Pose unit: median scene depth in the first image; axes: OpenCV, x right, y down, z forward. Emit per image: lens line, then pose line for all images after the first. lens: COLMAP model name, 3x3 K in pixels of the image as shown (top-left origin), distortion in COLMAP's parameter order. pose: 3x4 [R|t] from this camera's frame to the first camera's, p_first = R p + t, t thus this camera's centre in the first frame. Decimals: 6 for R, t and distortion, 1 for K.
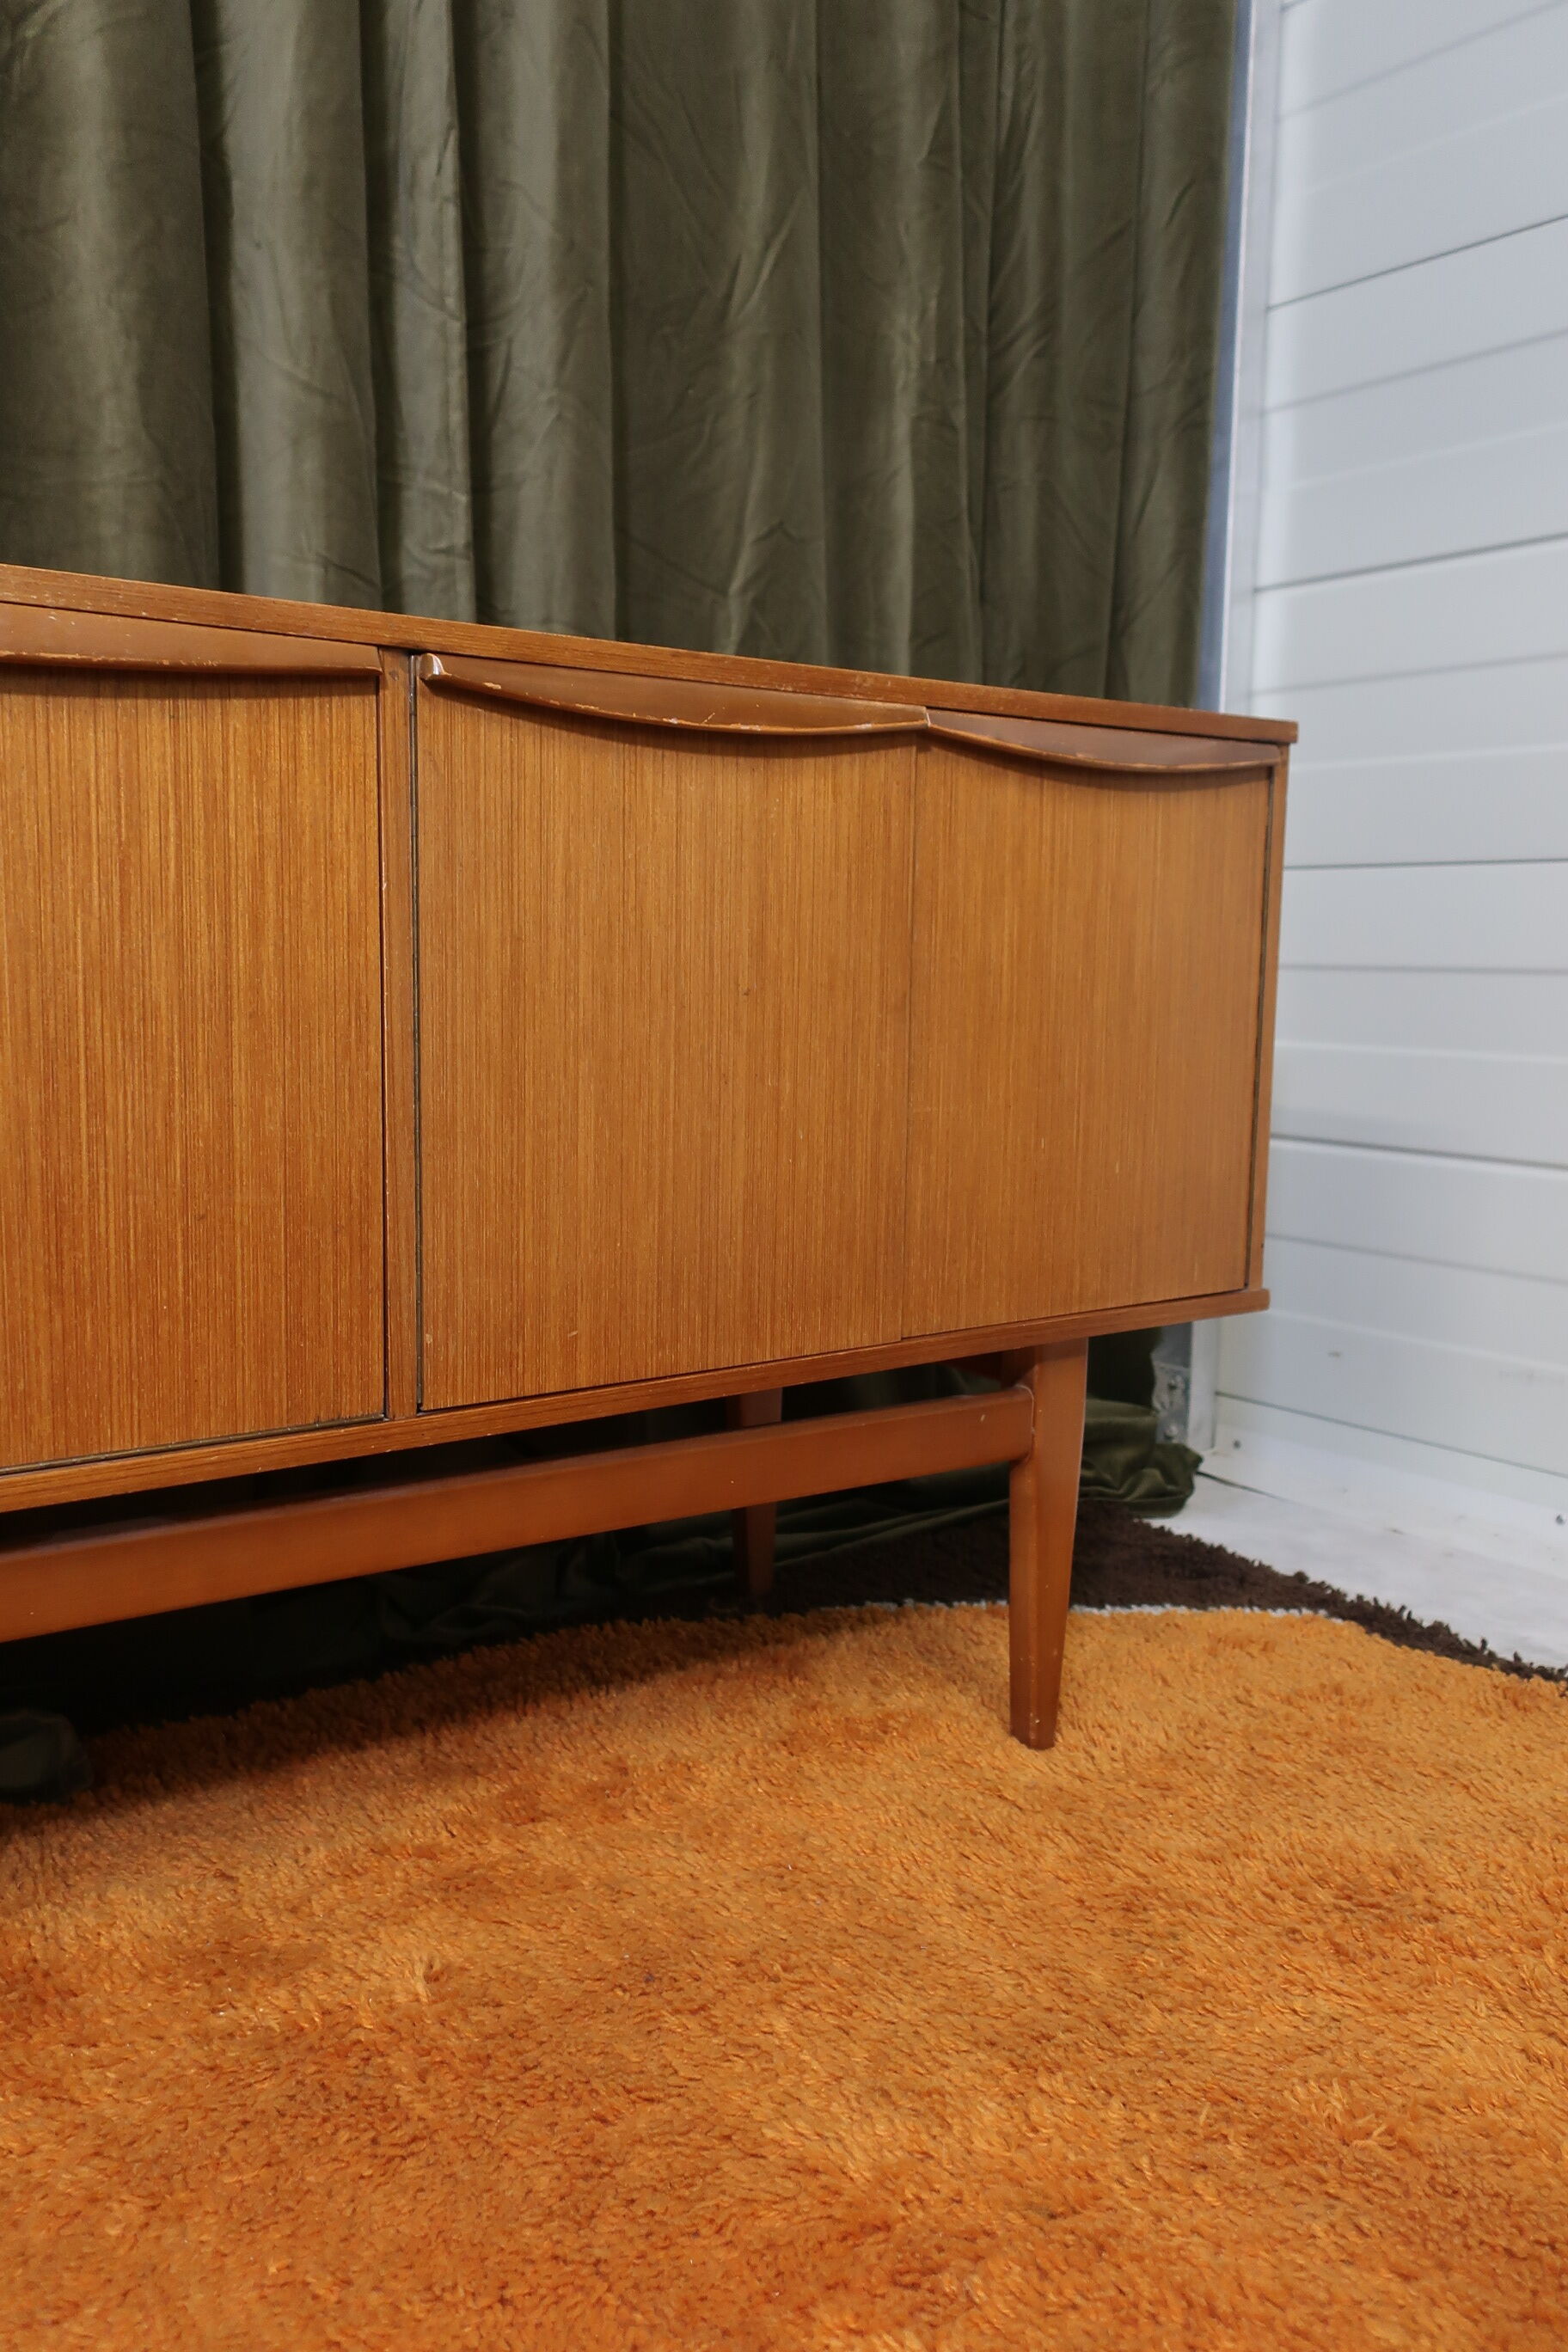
lens RADIAL K [[1868.4, 0, 777.4], [0, 1868.4, 1195.3], [0, 0, 1]] dist [-0.002106, 0.018144]
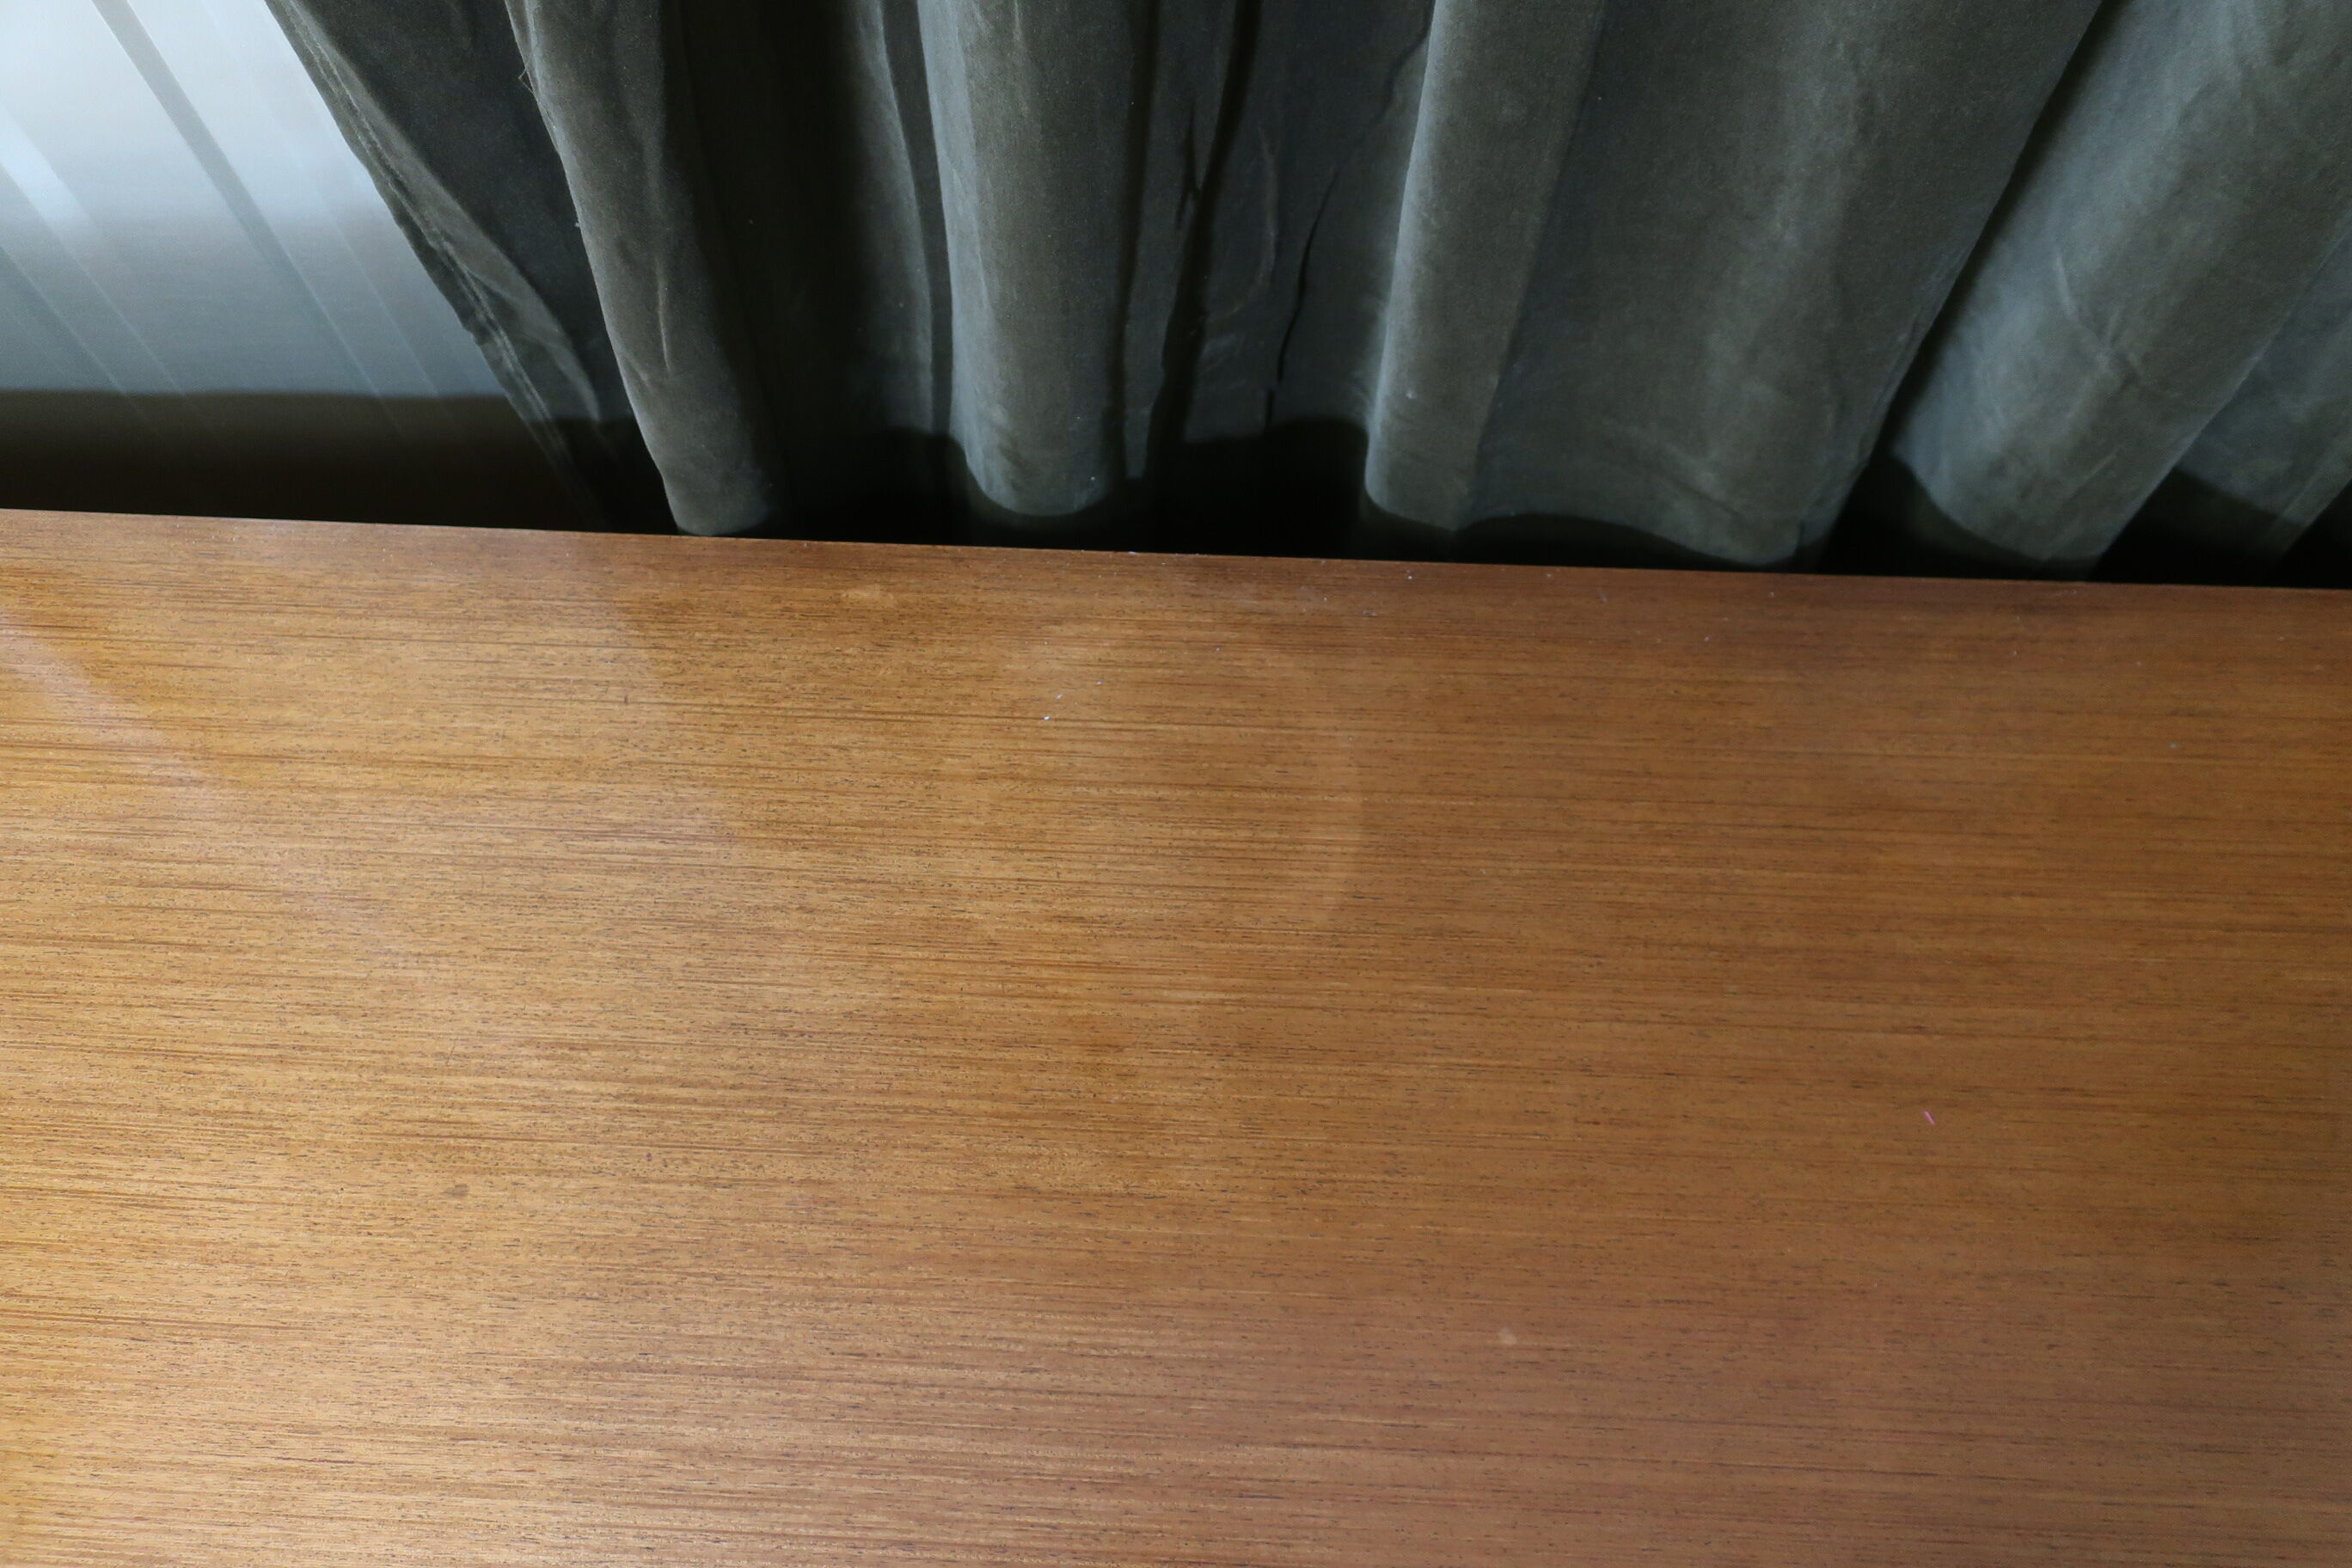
lens RADIAL K [[1868.4, 0, 1167.0], [0, 1868.4, 785.6], [0, 0, 1]] dist [-0.002106, 0.018144]
pose [[0.779239, 0.554117, -0.292816, -0.252486], [-0.045495, 0.515995, 0.855383, -0.763463], [0.625074, -0.653226, 0.427293, 0.575424]]
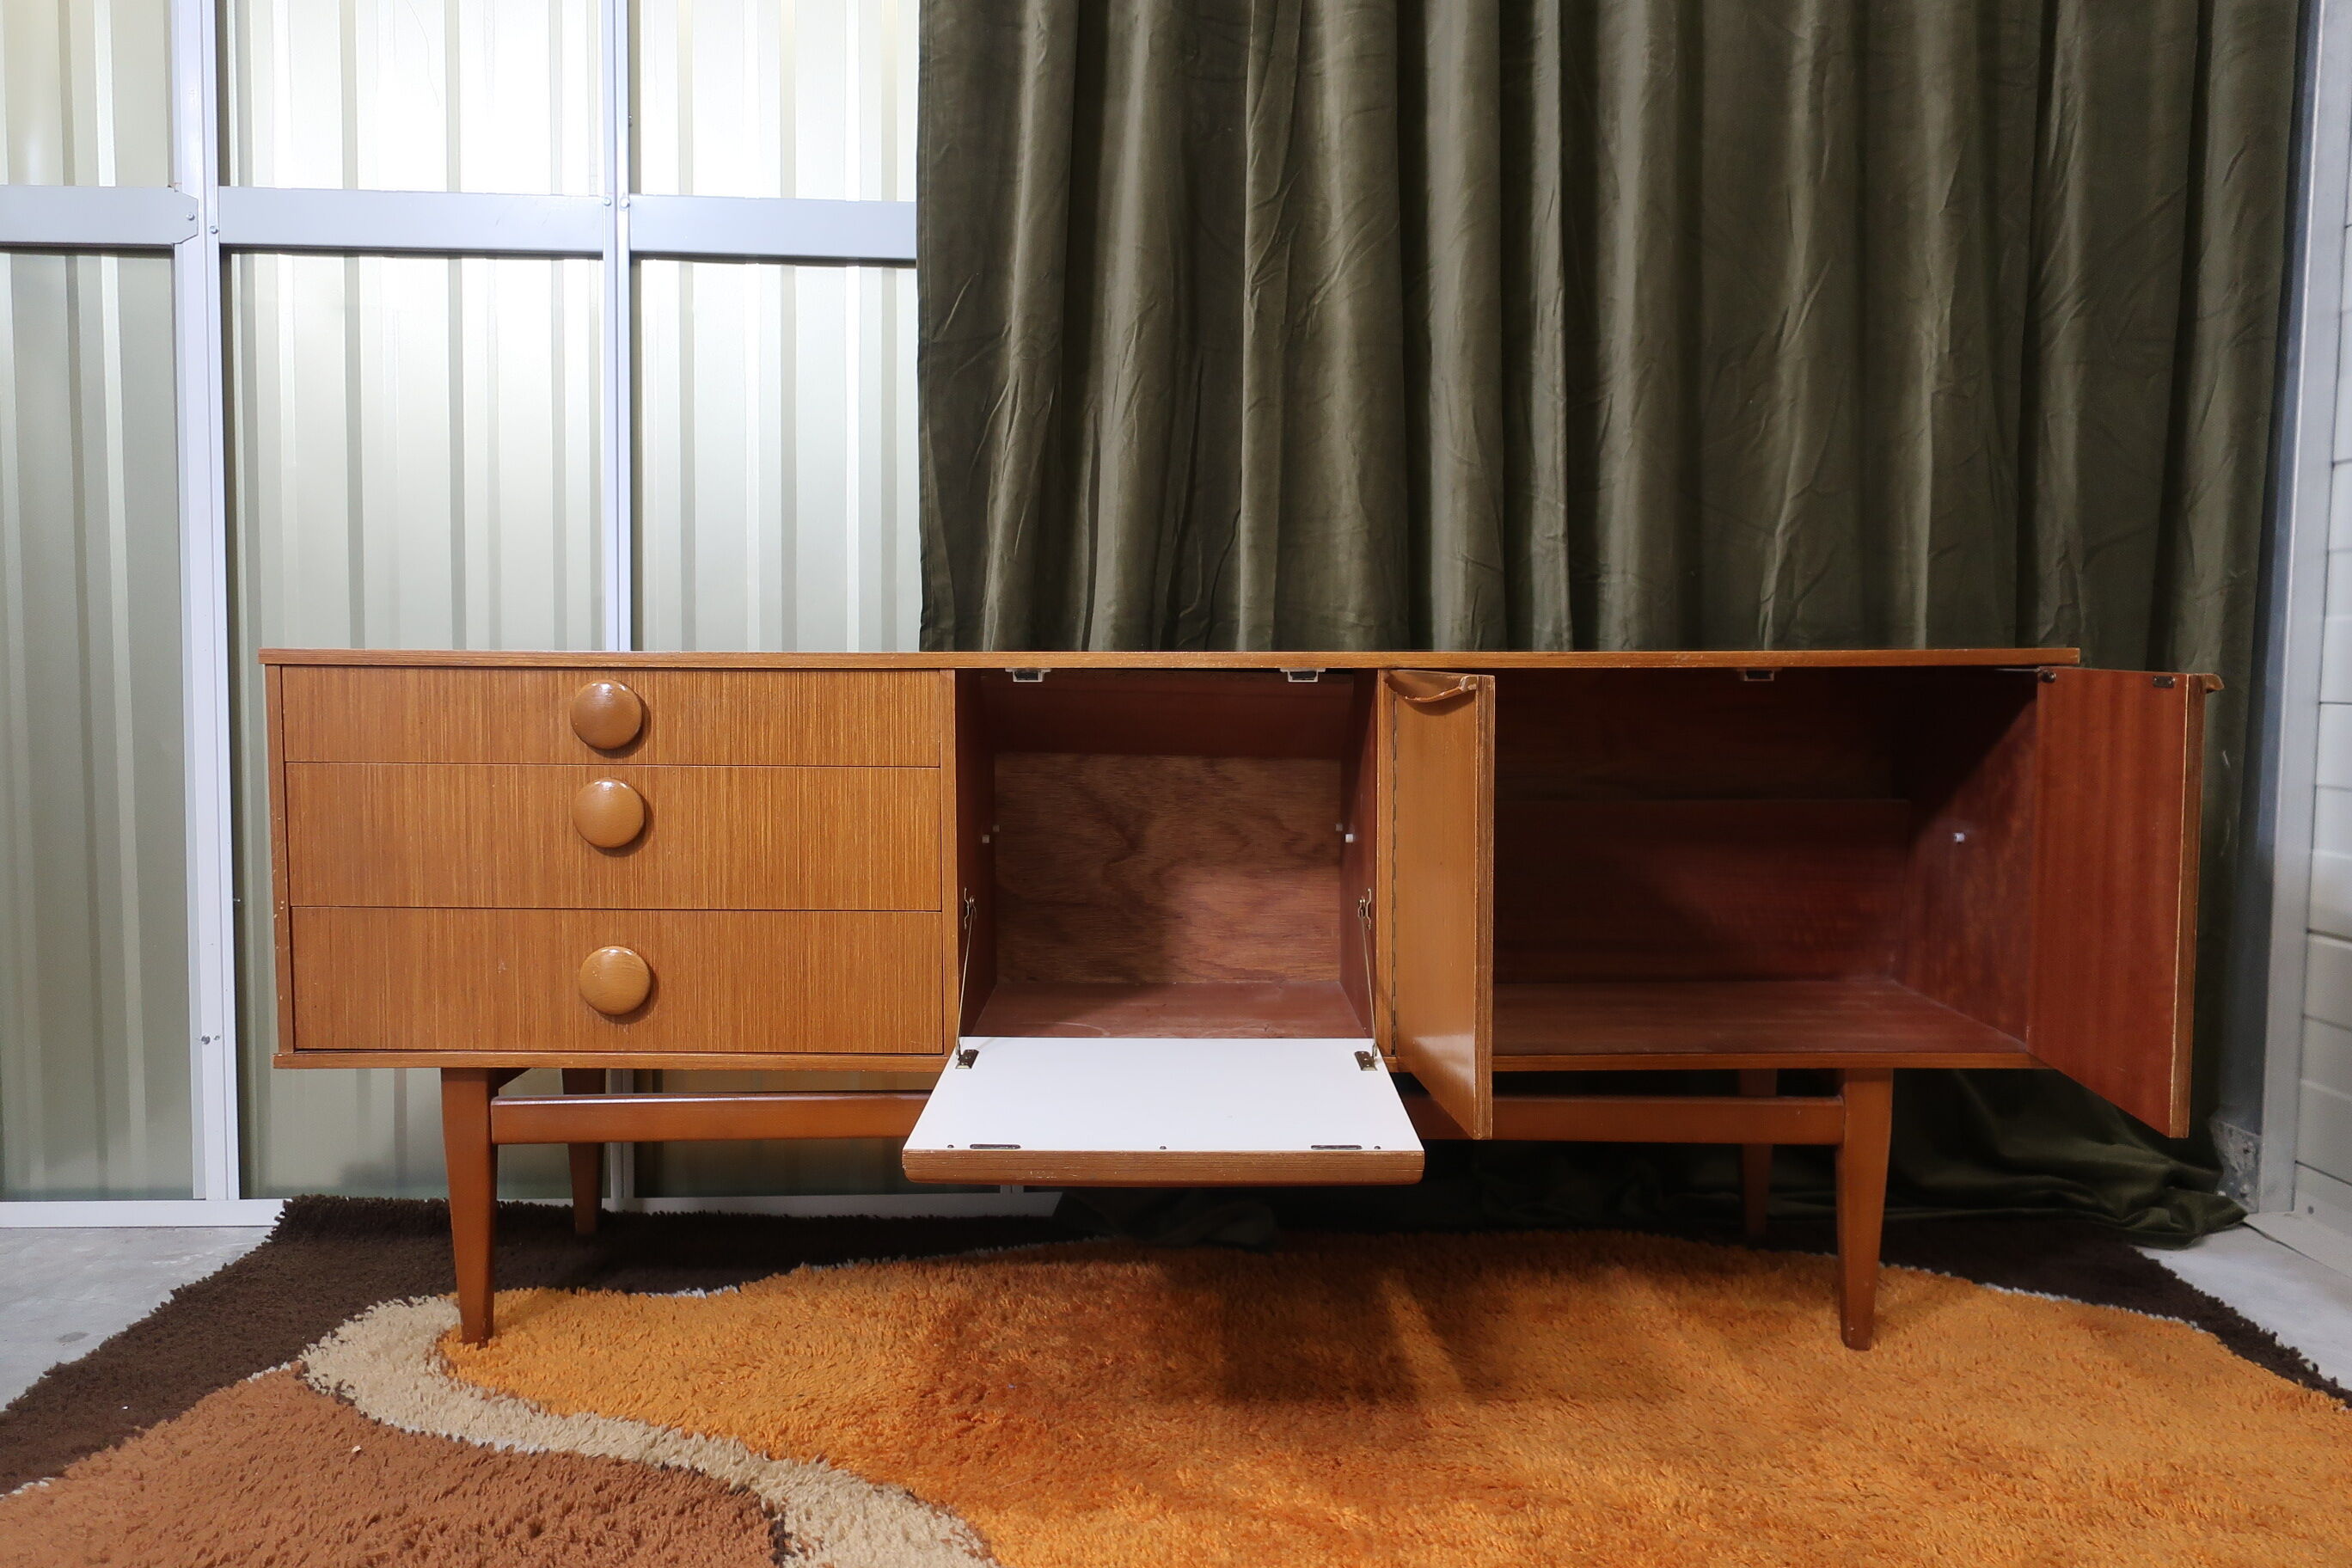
lens RADIAL K [[1868.4, 0, 1152.1], [0, 1868.4, 793.1], [0, 0, 1]] dist [-0.002106, 0.018144]
pose [[0.806965, 0.028795, -0.589897, 0.570667], [-0.064437, 0.997141, -0.039474, -0.046104], [0.587073, 0.069865, 0.806513, -0.554168]]
